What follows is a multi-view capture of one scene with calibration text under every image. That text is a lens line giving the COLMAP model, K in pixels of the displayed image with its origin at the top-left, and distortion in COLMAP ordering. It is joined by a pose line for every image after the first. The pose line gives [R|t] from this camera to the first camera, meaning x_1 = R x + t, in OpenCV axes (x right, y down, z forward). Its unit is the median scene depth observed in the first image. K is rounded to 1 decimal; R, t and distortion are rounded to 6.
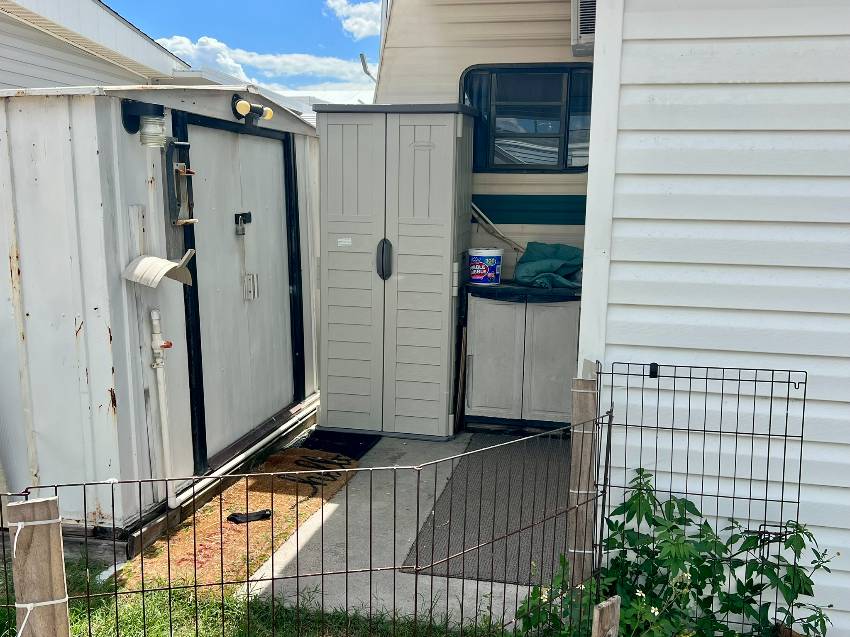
lens RADIAL K [[844.3, 0, 426.9], [0, 844.3, 321.5], [0, 0, 1]] dist [0.017274, 0.000000]
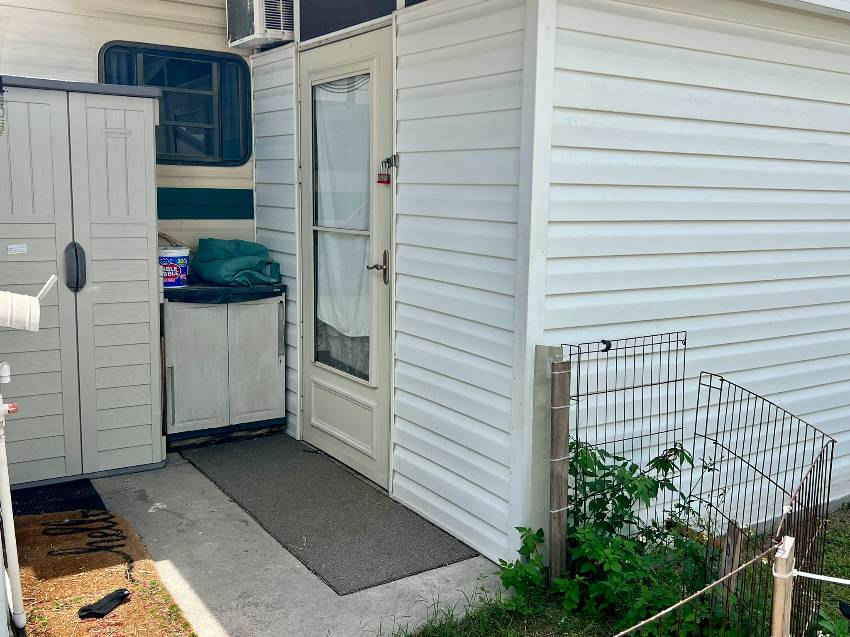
lens RADIAL K [[844.3, 0, 456.7], [0, 844.3, 308.2], [0, 0, 1]] dist [0.017274, 0.000000]
pose [[0.692739, -0.102120, 0.713922, -0.389498], [0.096080, 0.994168, 0.048978, -0.038897], [-0.714760, 0.034665, 0.698510, 0.152407]]
